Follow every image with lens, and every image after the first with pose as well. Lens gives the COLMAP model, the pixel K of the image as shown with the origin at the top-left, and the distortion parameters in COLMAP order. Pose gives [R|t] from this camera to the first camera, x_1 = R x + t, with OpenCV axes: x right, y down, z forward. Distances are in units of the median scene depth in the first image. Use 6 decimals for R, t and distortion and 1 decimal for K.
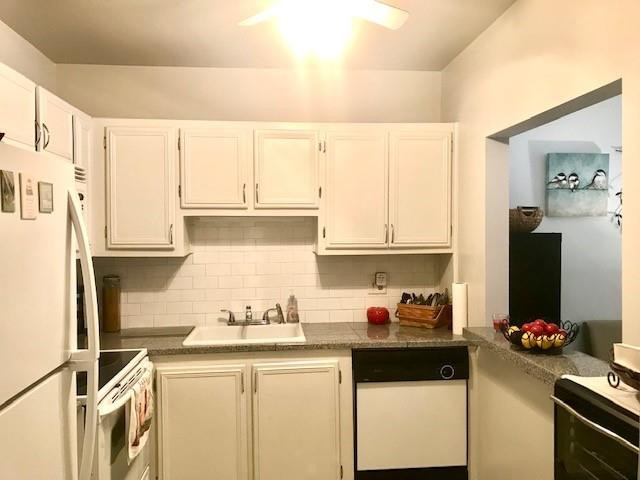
lens RADIAL K [[526.6, 0, 321.7], [0, 526.6, 236.8], [0, 0, 1]] dist [0.055193, -0.084401]
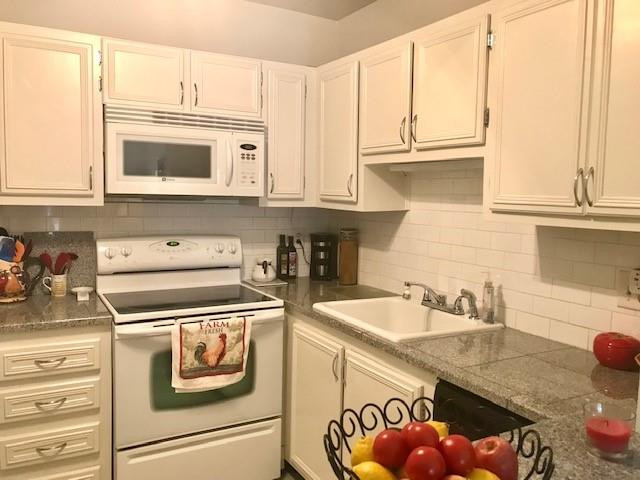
lens RADIAL K [[526.6, 0, 317.7], [0, 526.6, 235.0], [0, 0, 1]] dist [0.055193, -0.084401]
pose [[0.402066, 0.090386, -0.911139, 0.492959], [-0.037104, 0.995907, 0.082422, 0.007353], [0.914859, 0.000668, 0.403774, 0.577057]]
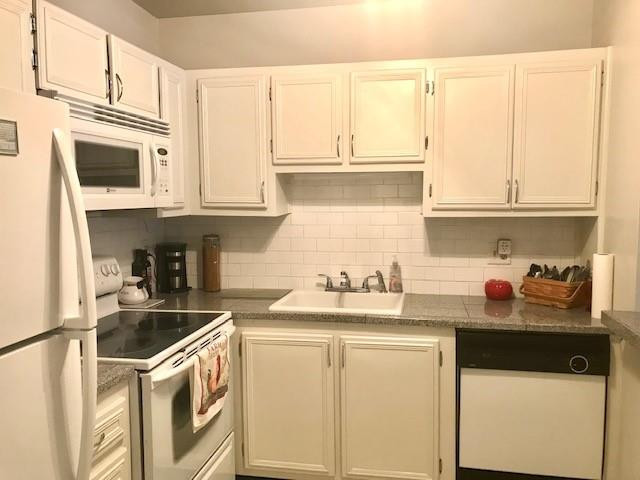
lens RADIAL K [[526.6, 0, 319.9], [0, 526.6, 238.8], [0, 0, 1]] dist [0.055193, -0.084401]
pose [[0.958654, 0.024685, -0.283503, 0.078227], [-0.004448, 0.997409, 0.071802, 0.009517], [0.284541, -0.067573, 0.956279, 0.125403]]
